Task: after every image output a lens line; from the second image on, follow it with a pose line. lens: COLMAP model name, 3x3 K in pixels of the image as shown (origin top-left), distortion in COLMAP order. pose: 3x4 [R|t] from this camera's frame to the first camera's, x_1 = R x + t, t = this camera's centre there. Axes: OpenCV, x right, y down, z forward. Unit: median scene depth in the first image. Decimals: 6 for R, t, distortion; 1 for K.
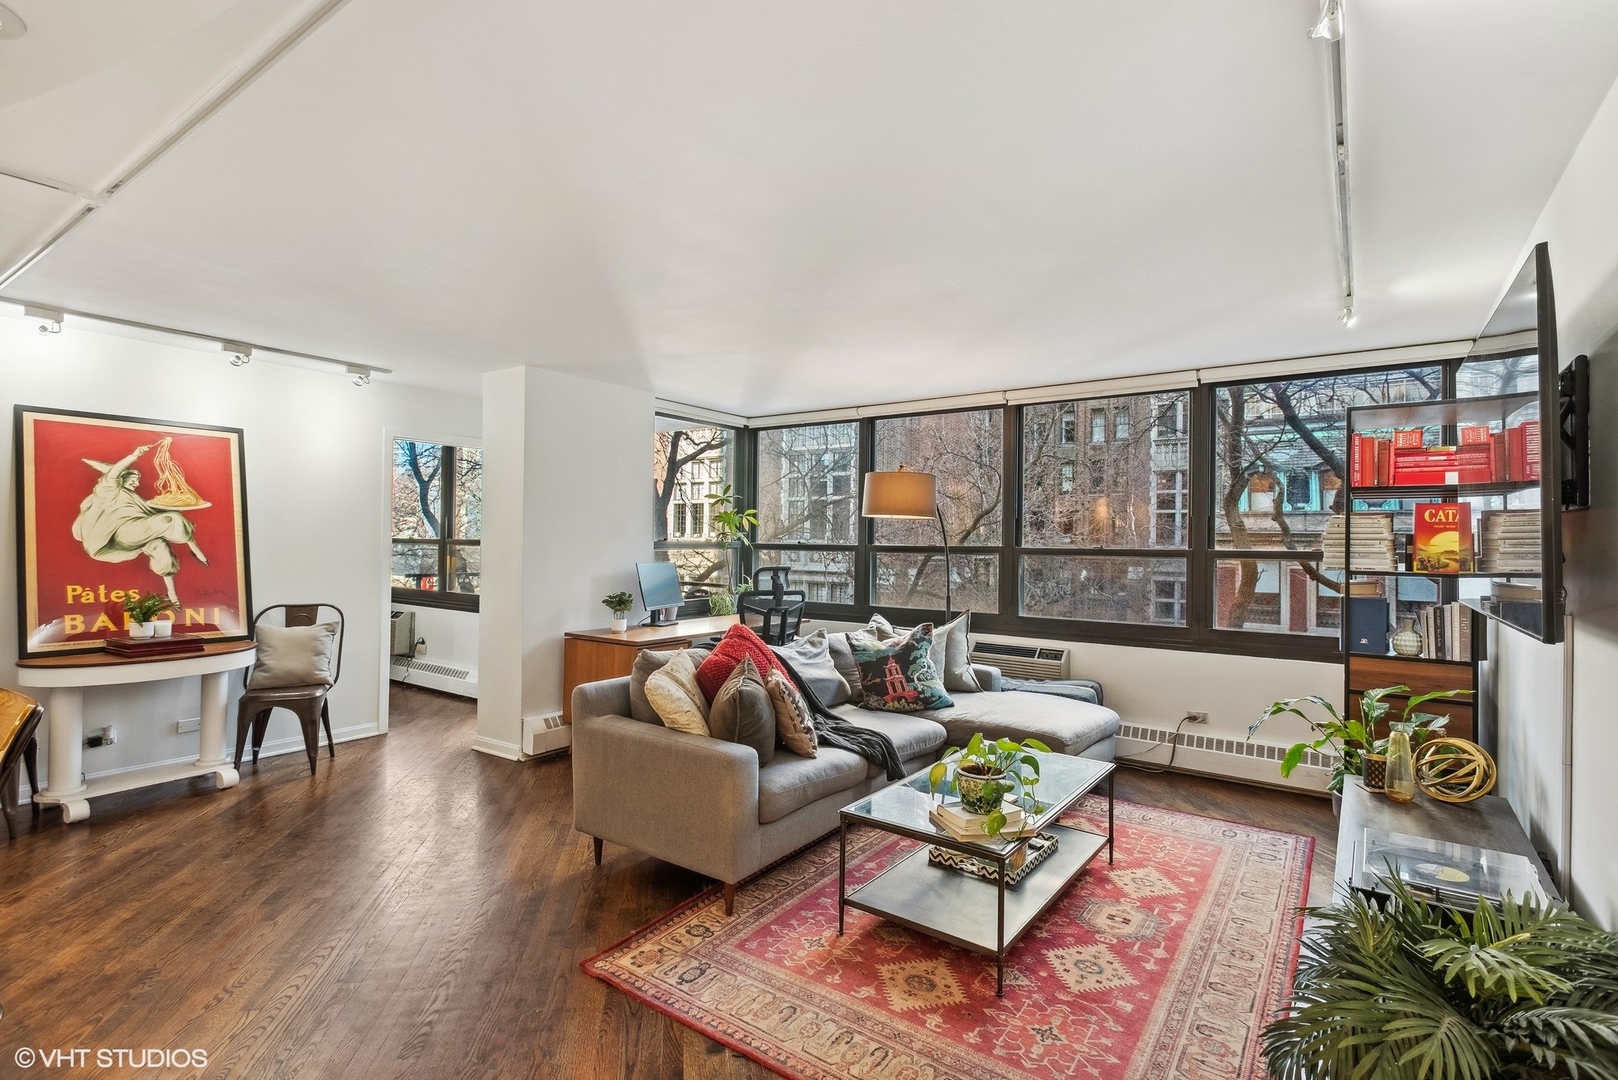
lens RADIAL K [[769.8, 0, 810.4], [0, 769.8, 533.5], [0, 0, 1]] dist [0.020003, -0.010347]
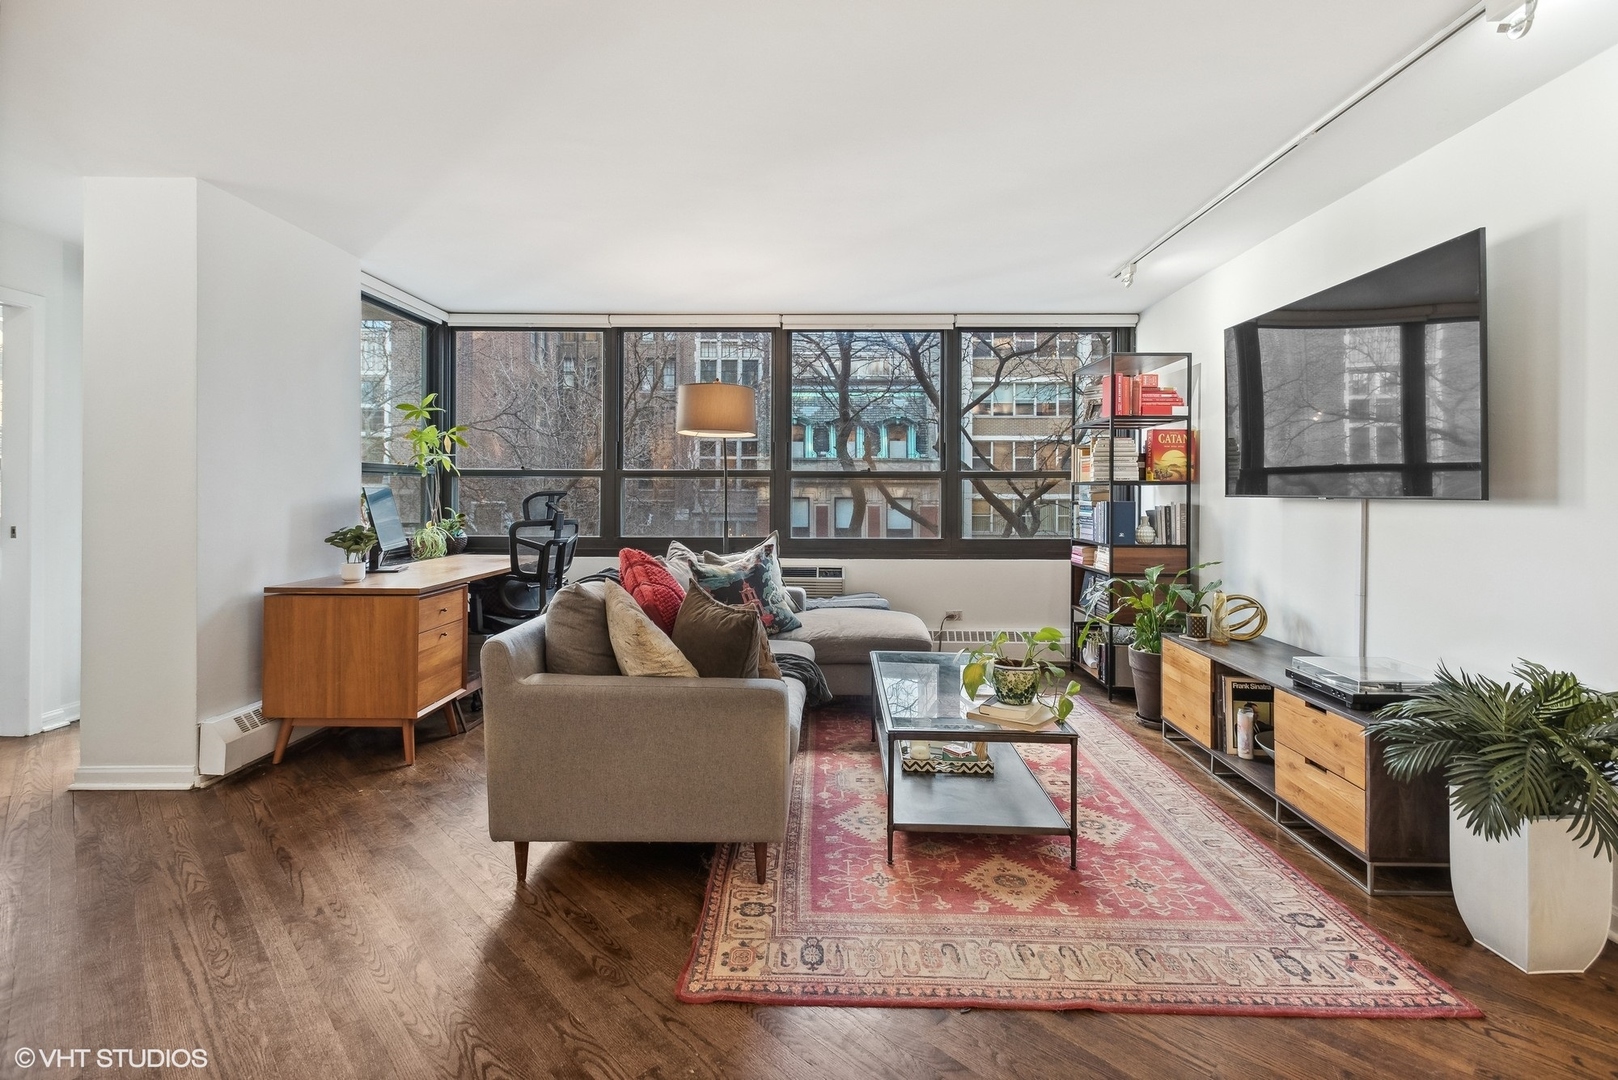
lens RADIAL K [[767.0, 0, 816.0], [0, 767.0, 489.7], [0, 0, 1]] dist [0.015884, -0.006265]
pose [[0.822633, -0.006140, 0.568540, -0.355289], [-0.000658, 0.999931, 0.011751, 0.039787], [-0.568573, -0.010041, 0.822572, 0.193121]]
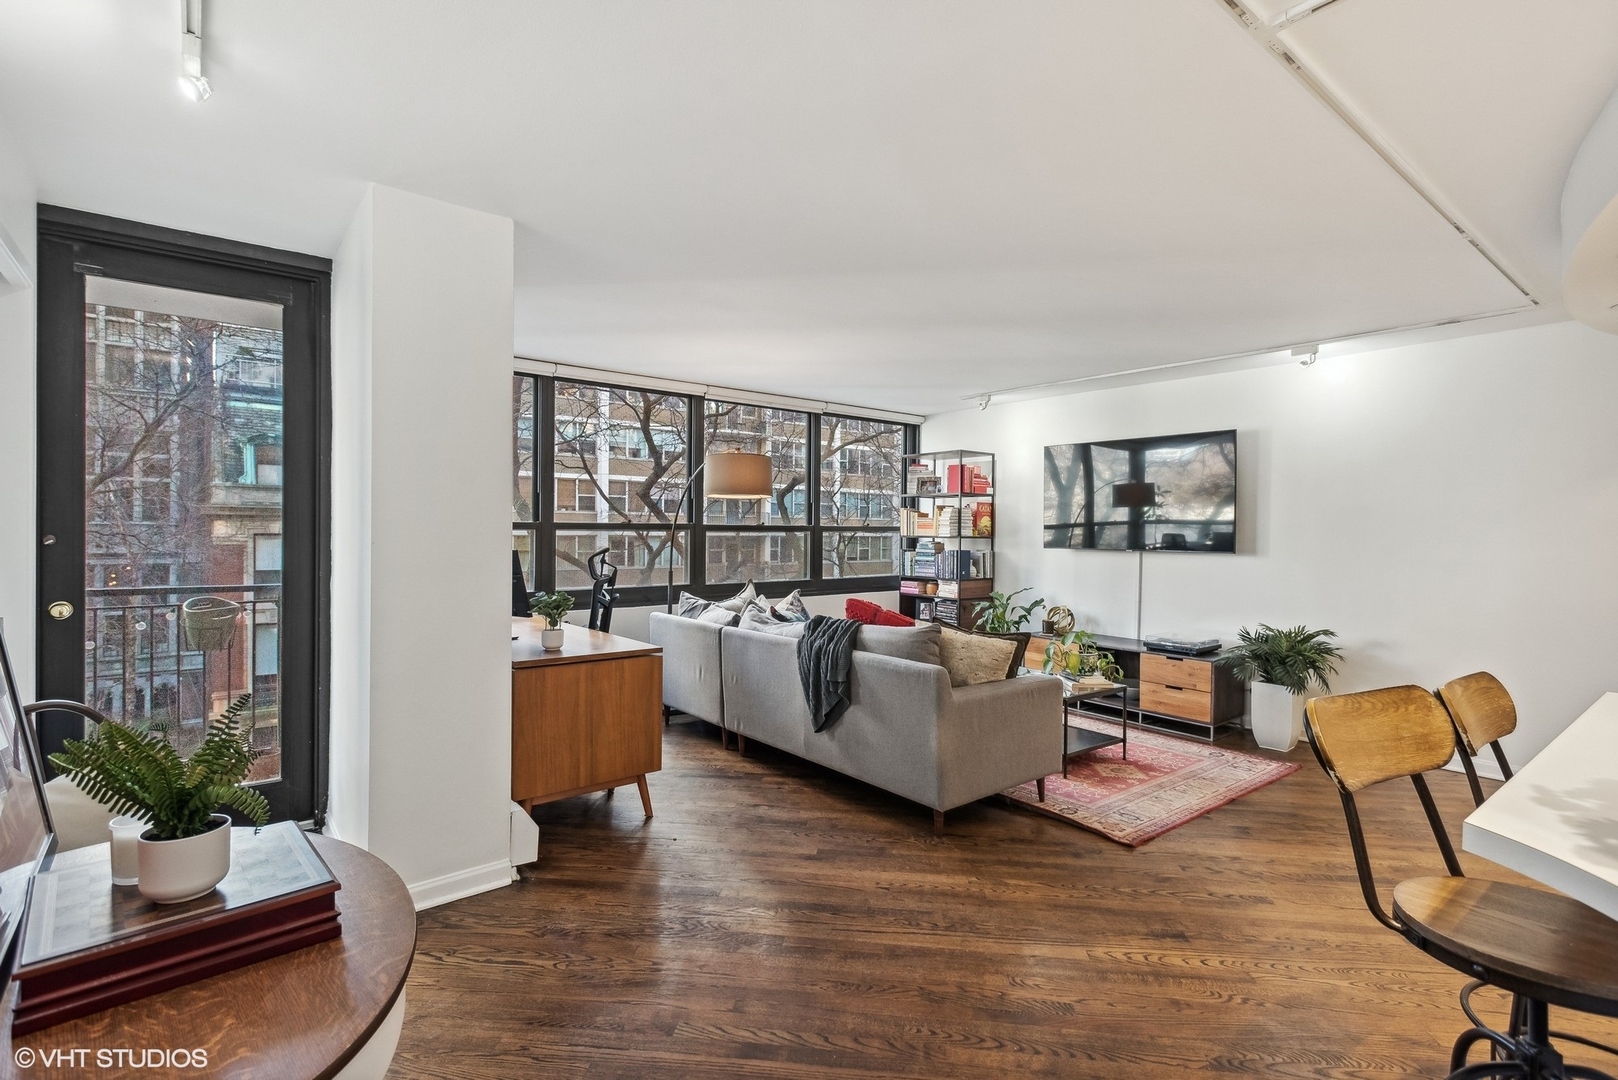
lens RADIAL K [[763.4, 0, 811.9], [0, 763.4, 529.2], [0, 0, 1]] dist [0.011157, -0.000650]
pose [[0.270608, -0.009659, 0.962641, -0.995858], [-0.016670, 0.999753, 0.014717, 0.007536], [-0.962545, -0.020030, 0.270380, 0.697340]]
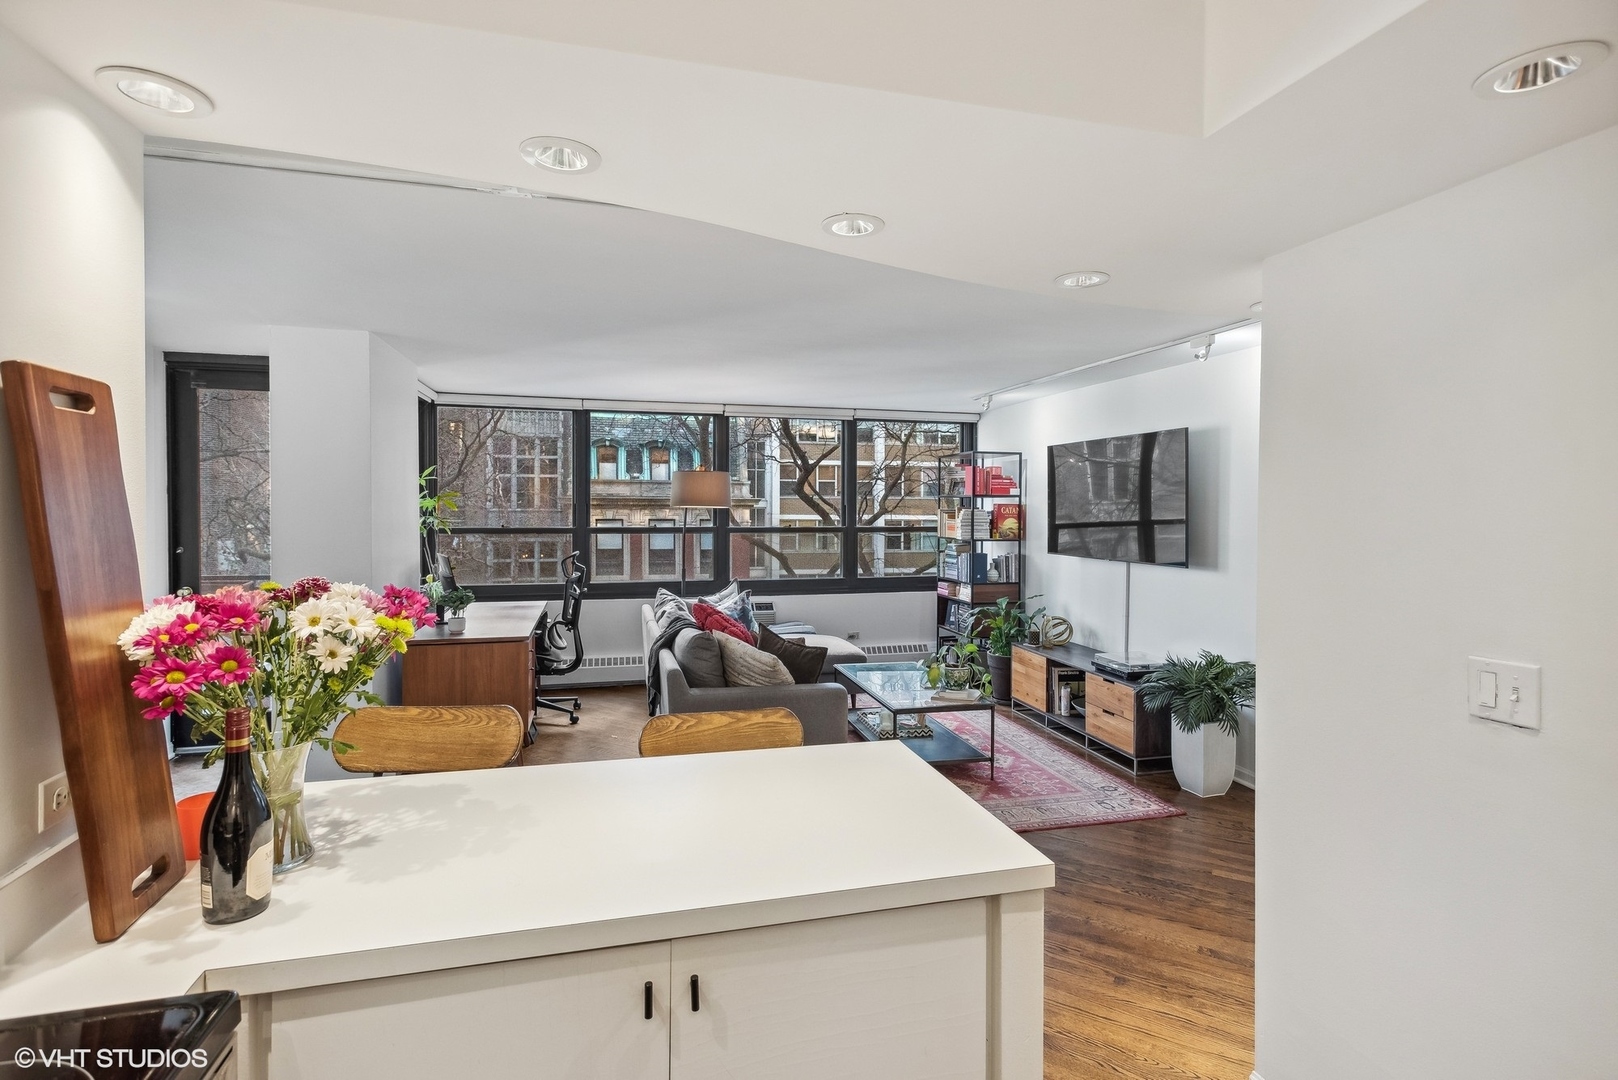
lens RADIAL K [[780.4, 0, 812.6], [0, 780.4, 513.4], [0, 0, 1]] dist [0.010682, -0.000044]
pose [[0.639441, -0.015535, 0.768683, -0.821530], [-0.005316, 0.999683, 0.024626, -0.048202], [-0.768822, -0.019834, 0.639155, 0.081006]]
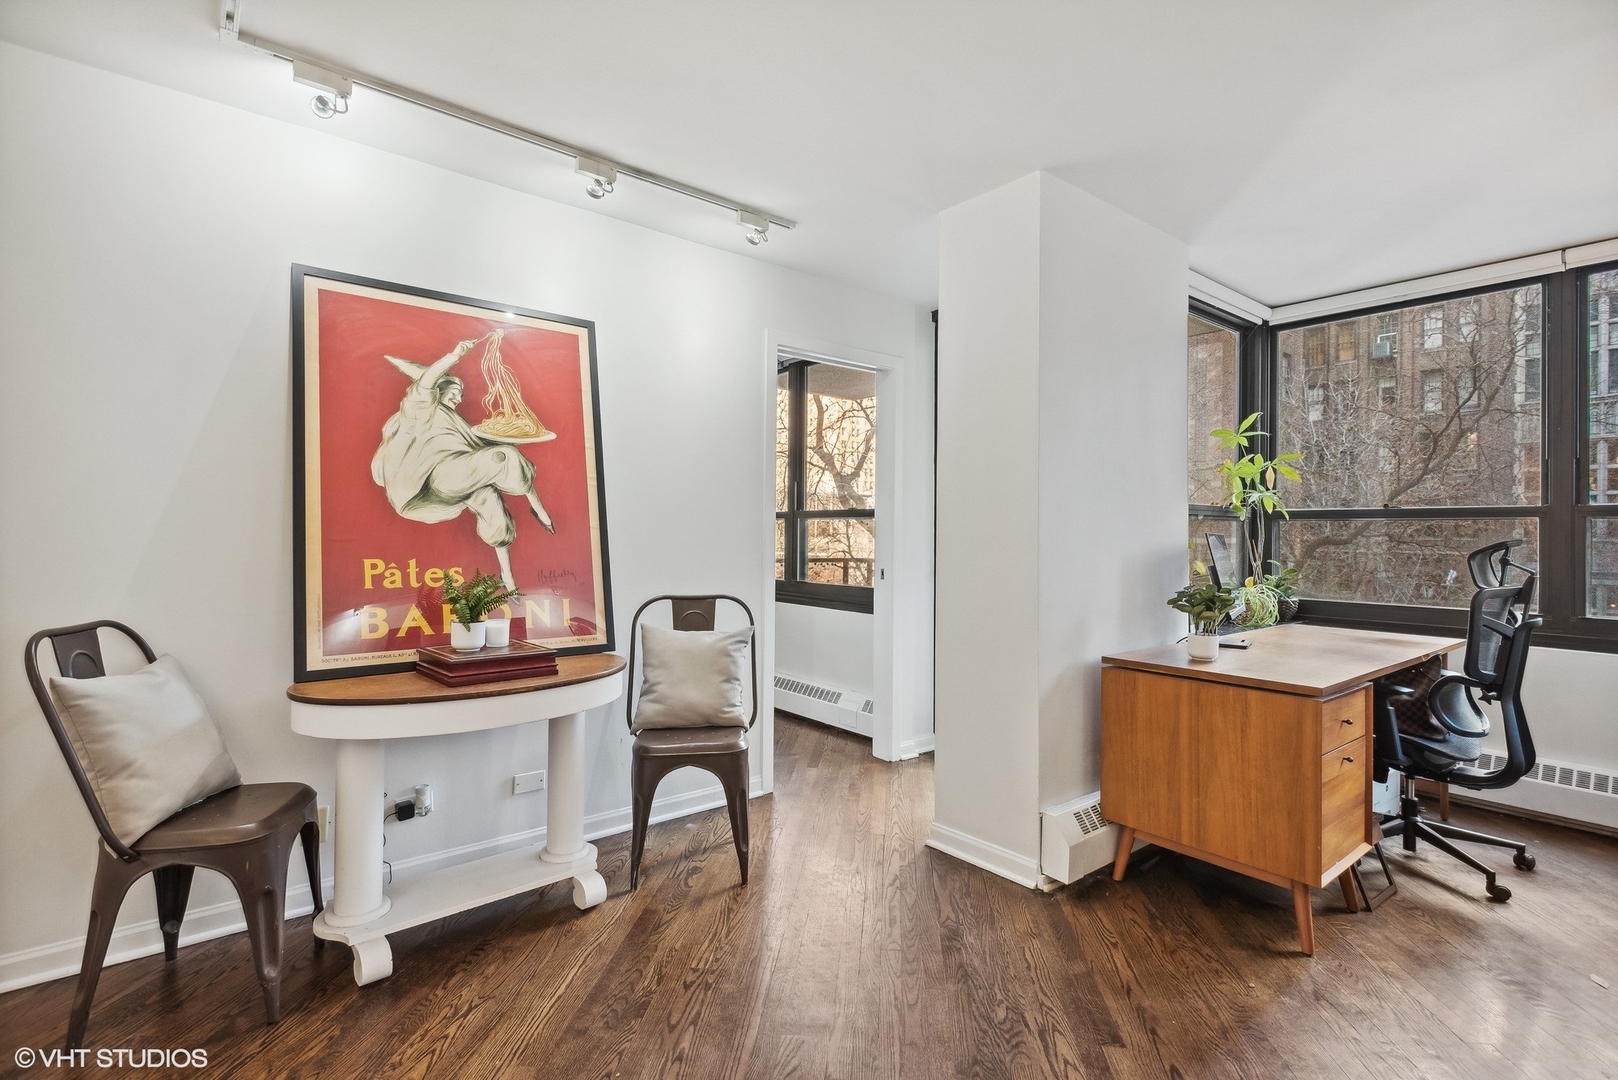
lens RADIAL K [[763.4, 0, 811.9], [0, 763.4, 529.2], [0, 0, 1]] dist [0.011157, -0.000650]
pose [[0.963057, -0.004692, -0.269258, -0.432114], [0.004839, 0.999988, -0.000117, 0.042751], [0.269255, -0.001191, 0.963068, 0.487895]]
